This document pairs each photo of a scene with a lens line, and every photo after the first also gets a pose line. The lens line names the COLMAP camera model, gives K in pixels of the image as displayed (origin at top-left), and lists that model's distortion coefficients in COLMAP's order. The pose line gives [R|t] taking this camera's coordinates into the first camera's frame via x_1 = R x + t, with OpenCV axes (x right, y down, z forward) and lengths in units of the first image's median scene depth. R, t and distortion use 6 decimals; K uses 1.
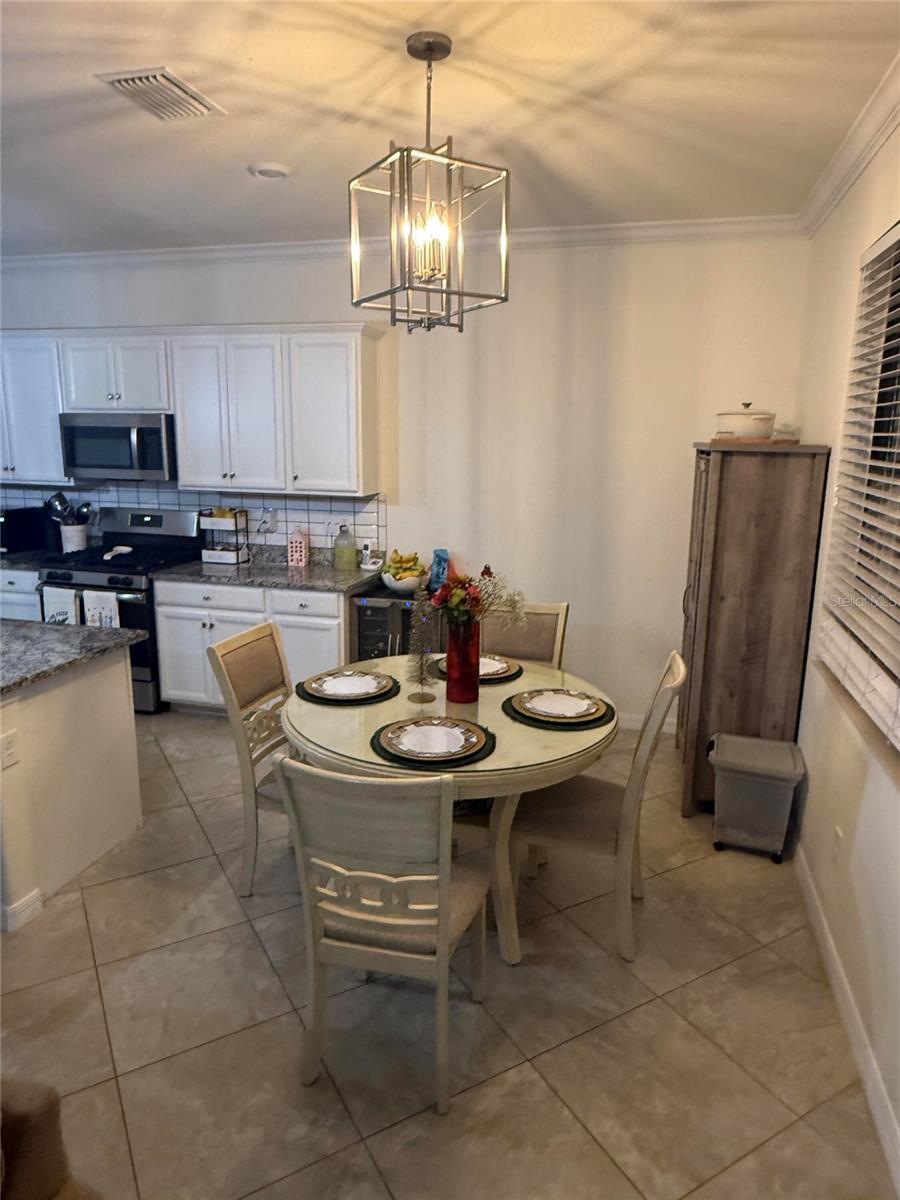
lens RADIAL K [[761.5, 0, 459.1], [0, 761.5, 597.4], [0, 0, 1]] dist [-0.004100, -0.001498]
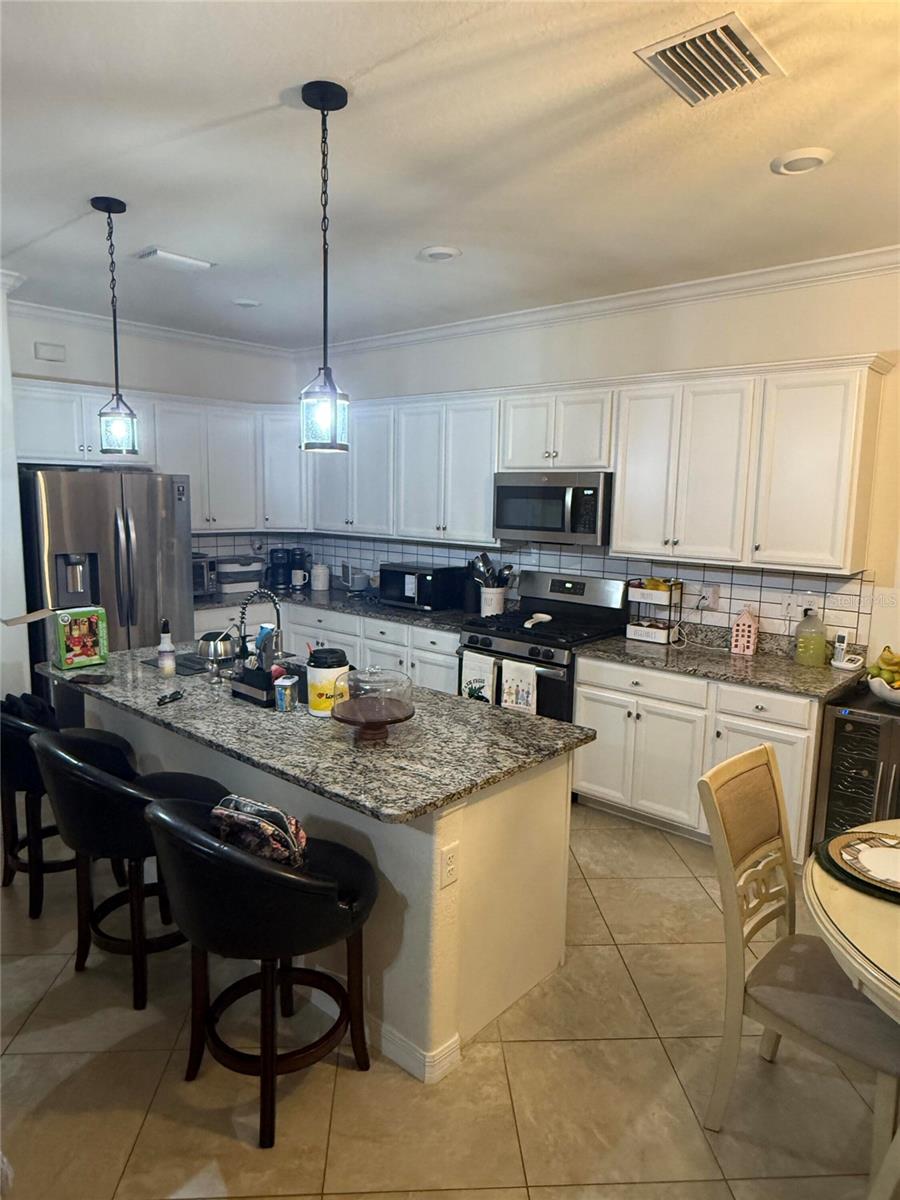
lens RADIAL K [[761.5, 0, 447.6], [0, 761.5, 603.1], [0, 0, 1]] dist [-0.004100, -0.001498]
pose [[0.888125, 0.067365, -0.454639, -0.132683], [-0.099111, 0.993997, -0.046327, -0.027365], [0.448789, 0.086204, 0.889470, 0.130532]]
